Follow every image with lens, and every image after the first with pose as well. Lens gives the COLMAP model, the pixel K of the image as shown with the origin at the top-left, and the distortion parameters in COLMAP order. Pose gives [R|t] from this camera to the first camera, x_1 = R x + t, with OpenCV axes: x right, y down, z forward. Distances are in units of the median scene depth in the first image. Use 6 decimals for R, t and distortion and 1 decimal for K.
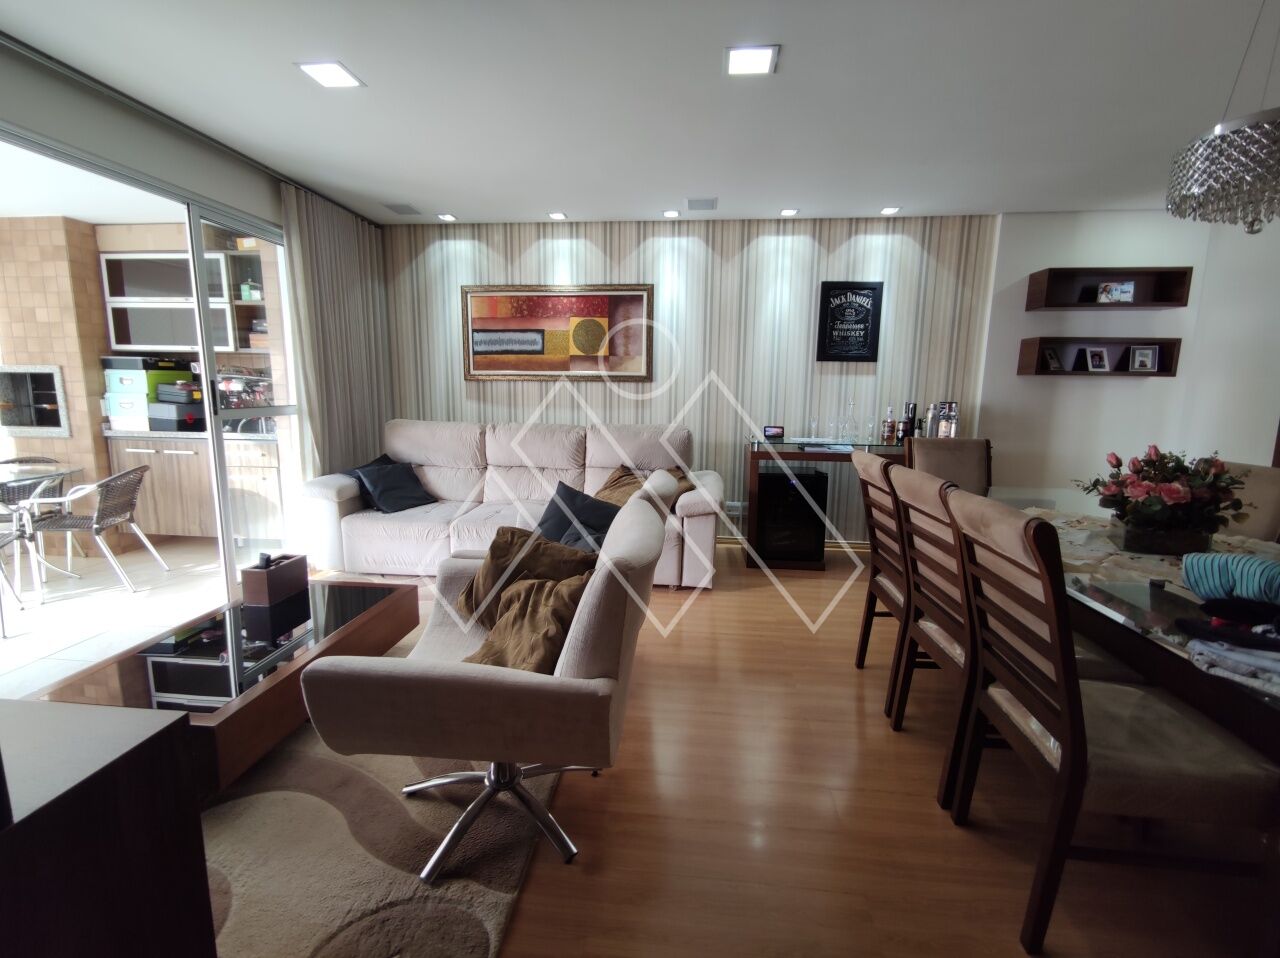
lens RADIAL K [[582.4, 0, 641.1], [0, 582.4, 482.5], [0, 0, 1]] dist [0.000902, -0.001832]
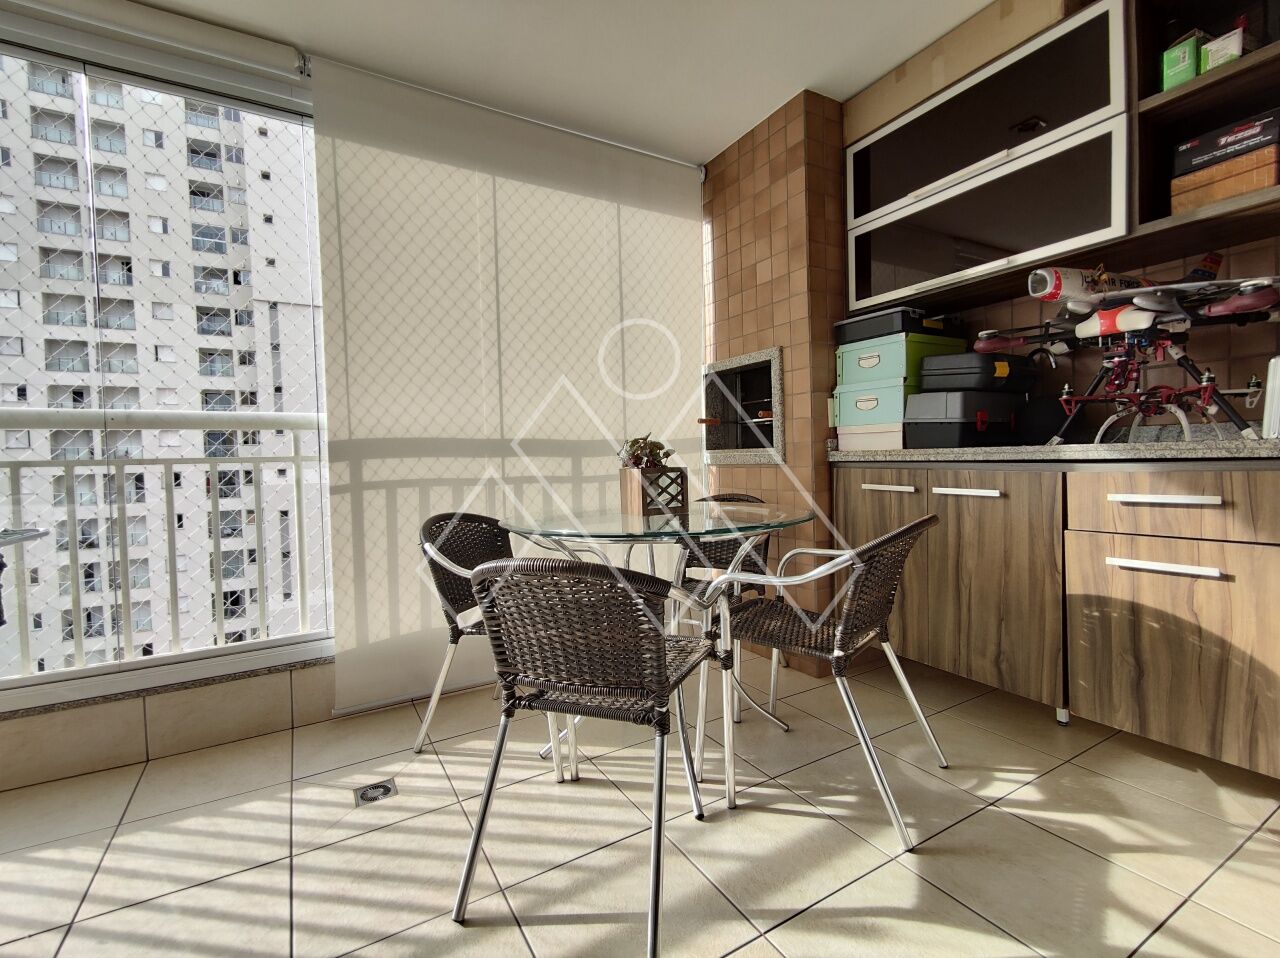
lens RADIAL K [[582.4, 0, 644.1], [0, 582.4, 479.9], [0, 0, 1]] dist [0.000902, -0.001832]
pose [[0.585602, -0.007613, -0.810563, -0.627793], [-0.092274, 0.992830, -0.075989, -0.003102], [0.805329, 0.119293, 0.580701, 0.584700]]
